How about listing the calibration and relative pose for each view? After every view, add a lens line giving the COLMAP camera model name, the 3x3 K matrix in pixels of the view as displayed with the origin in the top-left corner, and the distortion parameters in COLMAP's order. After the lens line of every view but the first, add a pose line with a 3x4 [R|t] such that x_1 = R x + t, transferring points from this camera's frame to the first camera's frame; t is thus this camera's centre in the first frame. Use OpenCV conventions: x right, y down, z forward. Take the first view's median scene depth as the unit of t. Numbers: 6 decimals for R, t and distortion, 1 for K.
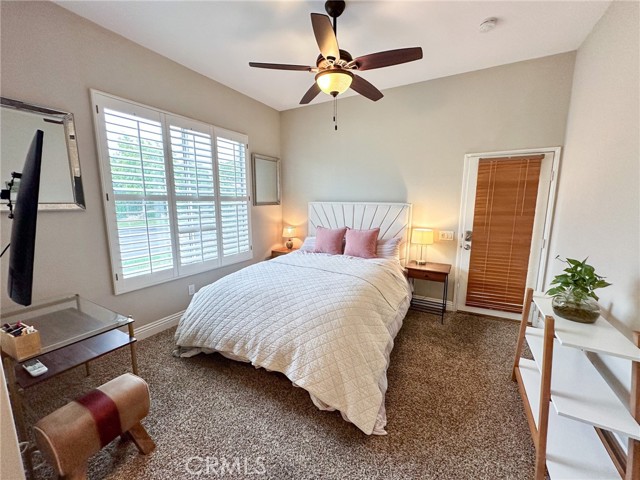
lens RADIAL K [[254.6, 0, 320.9], [0, 254.6, 242.3], [0, 0, 1]] dist [-0.003624, 0.000367]
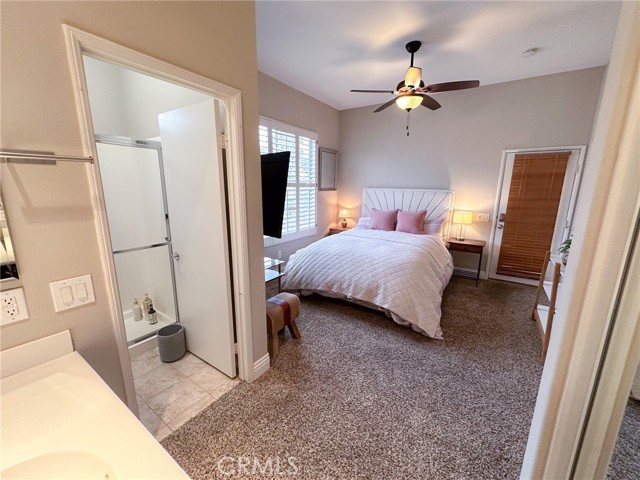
lens RADIAL K [[254.6, 0, 321.1], [0, 254.6, 241.9], [0, 0, 1]] dist [-0.003624, 0.000367]
pose [[0.996879, 0.026015, -0.074534, -0.224893], [-0.022240, 0.998449, 0.051040, 0.055751], [0.075746, -0.049223, 0.995911, -0.336478]]
